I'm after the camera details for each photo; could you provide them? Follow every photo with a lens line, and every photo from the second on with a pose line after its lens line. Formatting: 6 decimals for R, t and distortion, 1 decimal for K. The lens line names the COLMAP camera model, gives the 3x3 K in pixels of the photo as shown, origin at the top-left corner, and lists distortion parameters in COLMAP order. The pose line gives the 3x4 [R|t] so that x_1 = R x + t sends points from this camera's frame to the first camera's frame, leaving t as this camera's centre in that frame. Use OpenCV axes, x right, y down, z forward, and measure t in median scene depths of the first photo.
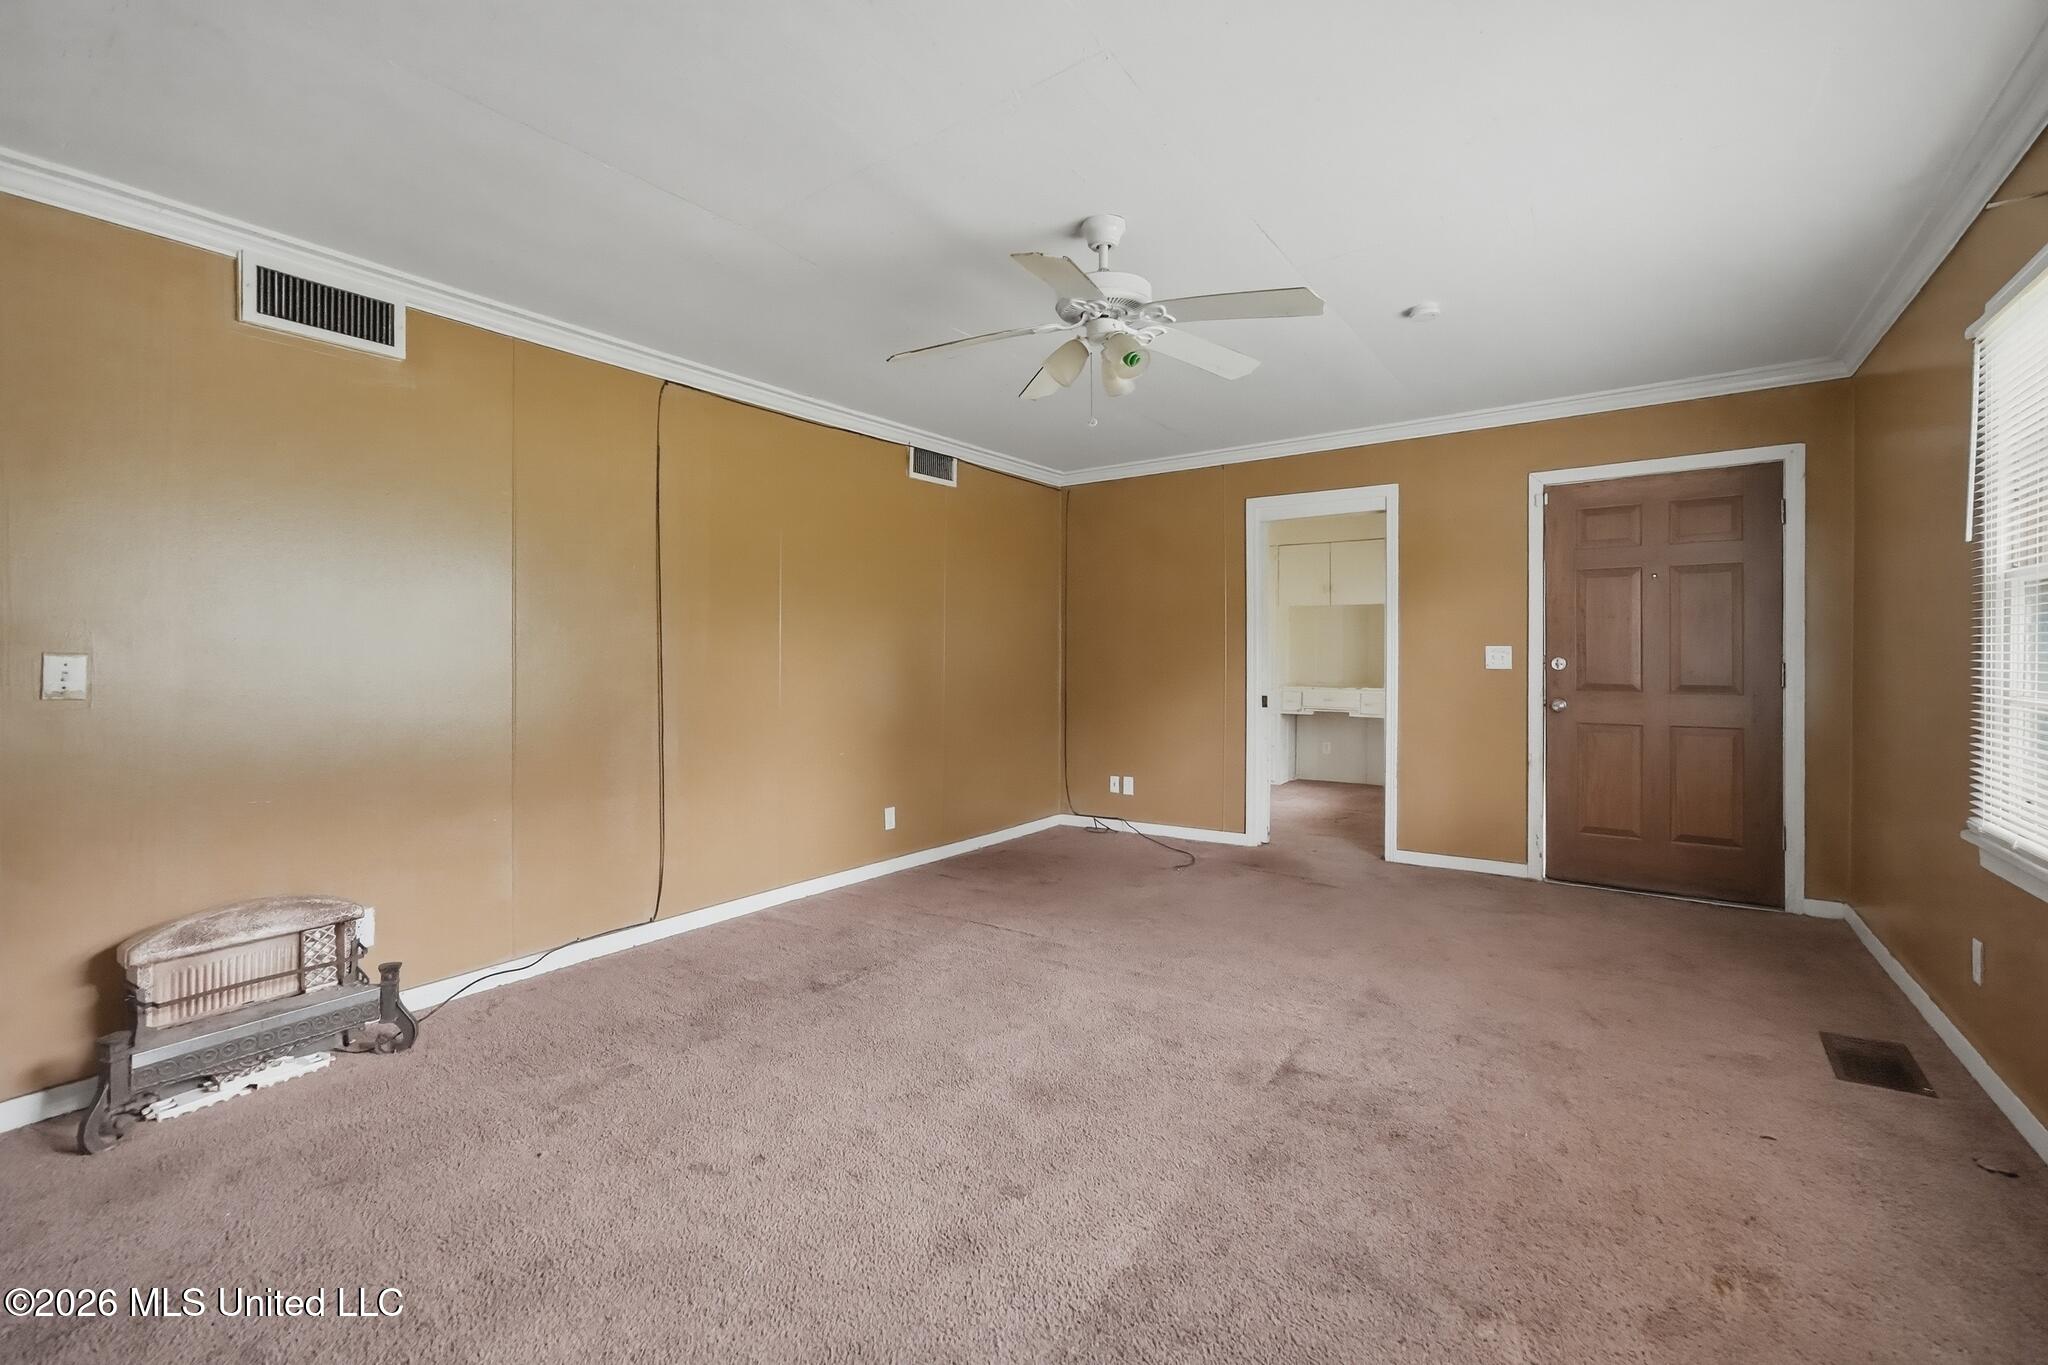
lens RADIAL K [[859.6, 0, 990.0], [0, 859.6, 638.0], [0, 0, 1]] dist [-0.033171, 0.017779]
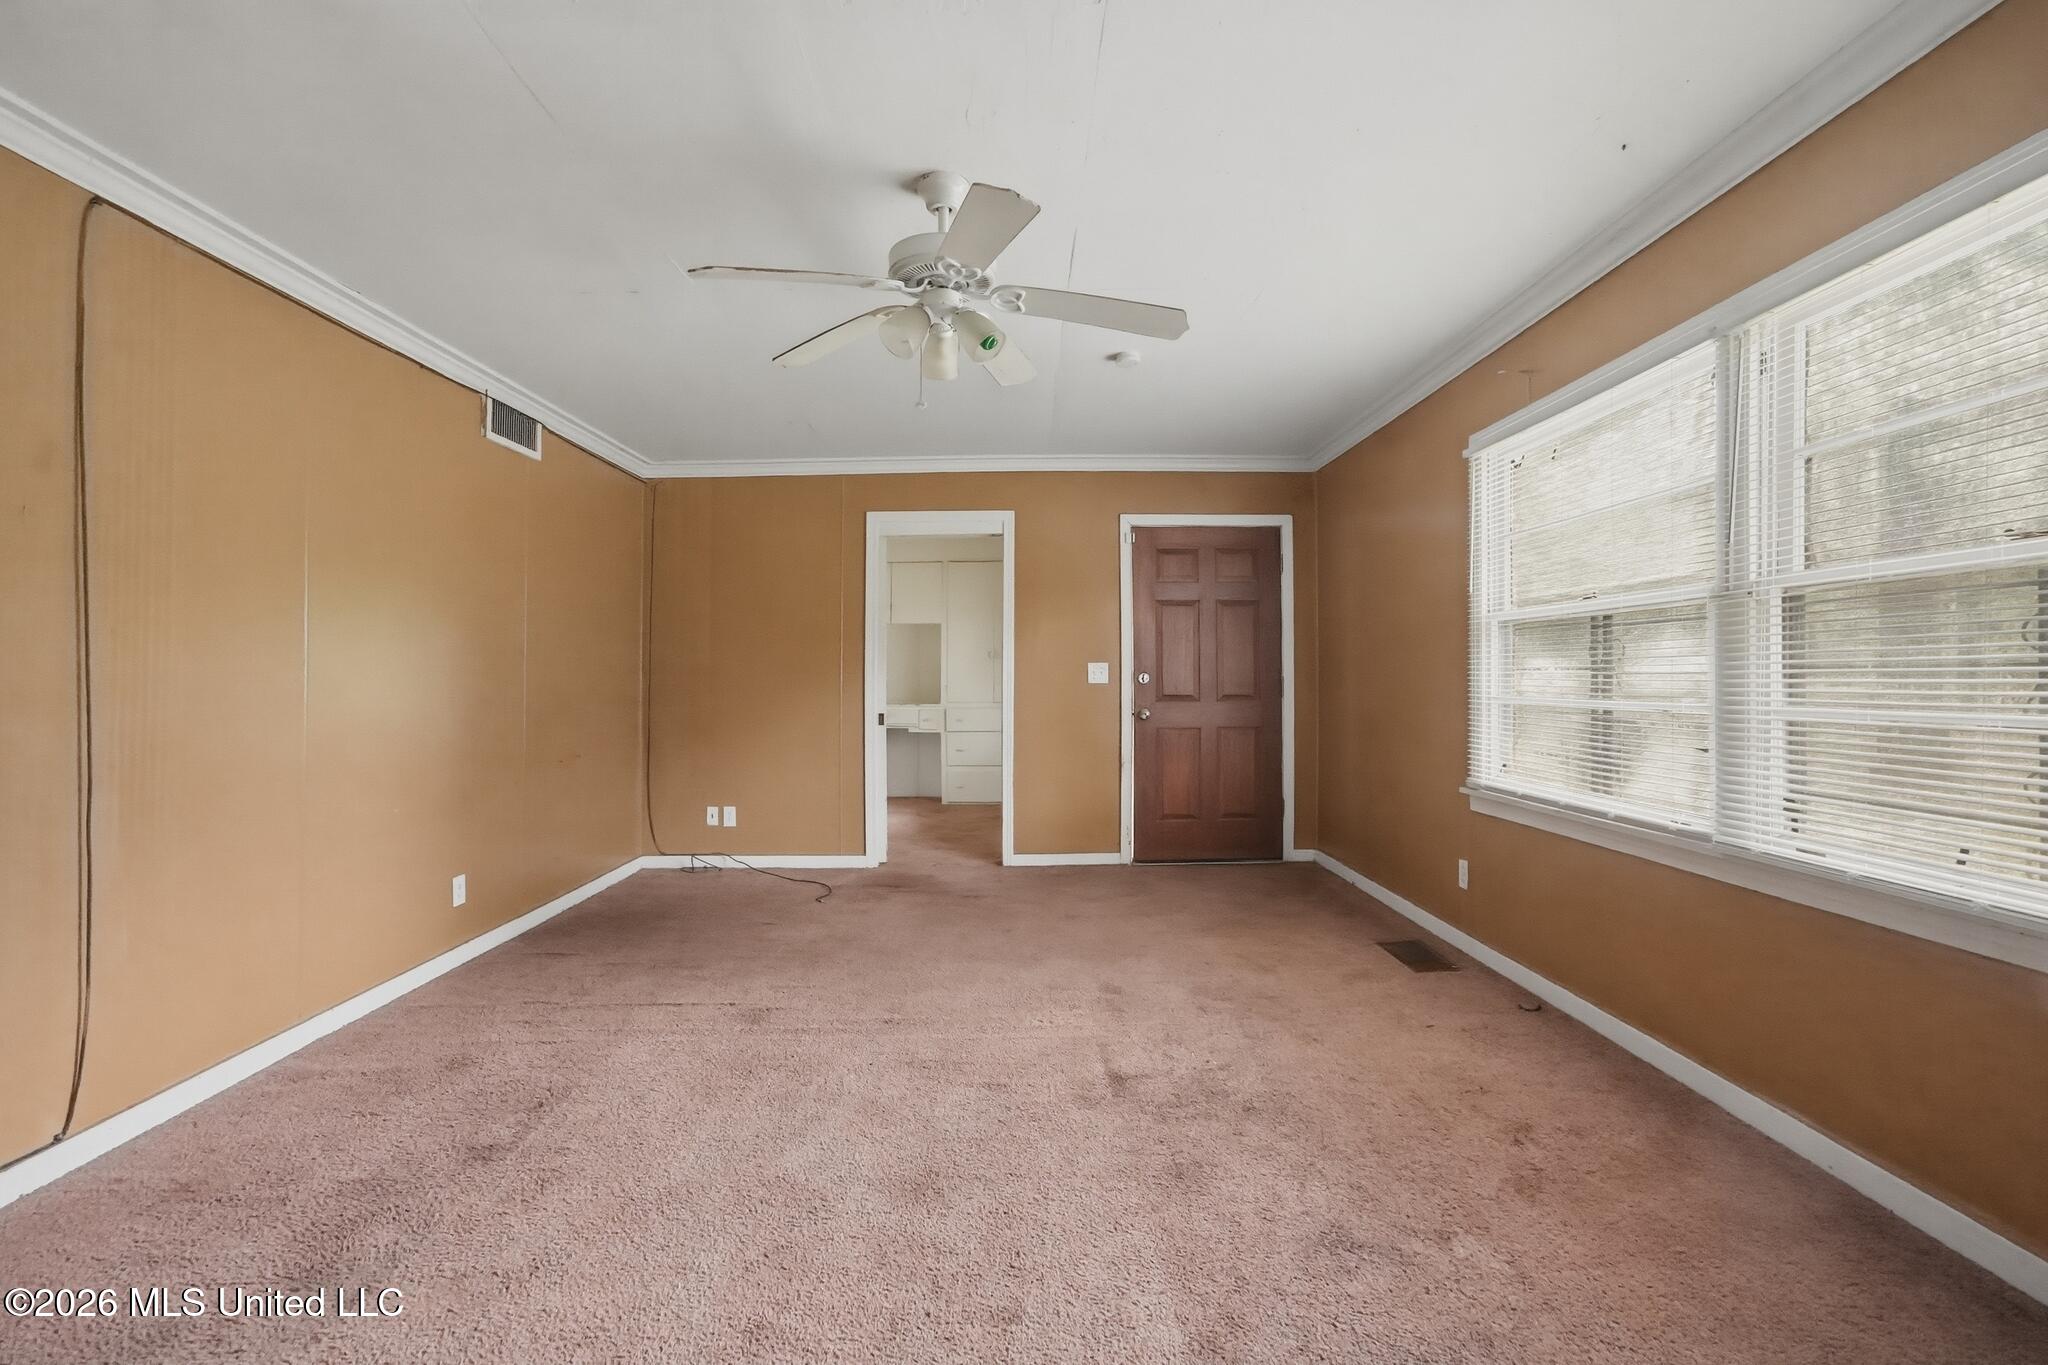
lens RADIAL K [[859.6, 0, 1001.7], [0, 859.6, 652.3], [0, 0, 1]] dist [-0.033171, 0.017779]
pose [[0.803658, 0.012223, 0.594966, -0.240935], [-0.008053, 0.999921, -0.009665, 0.008413], [-0.595037, 0.002976, 0.803693, 0.175355]]
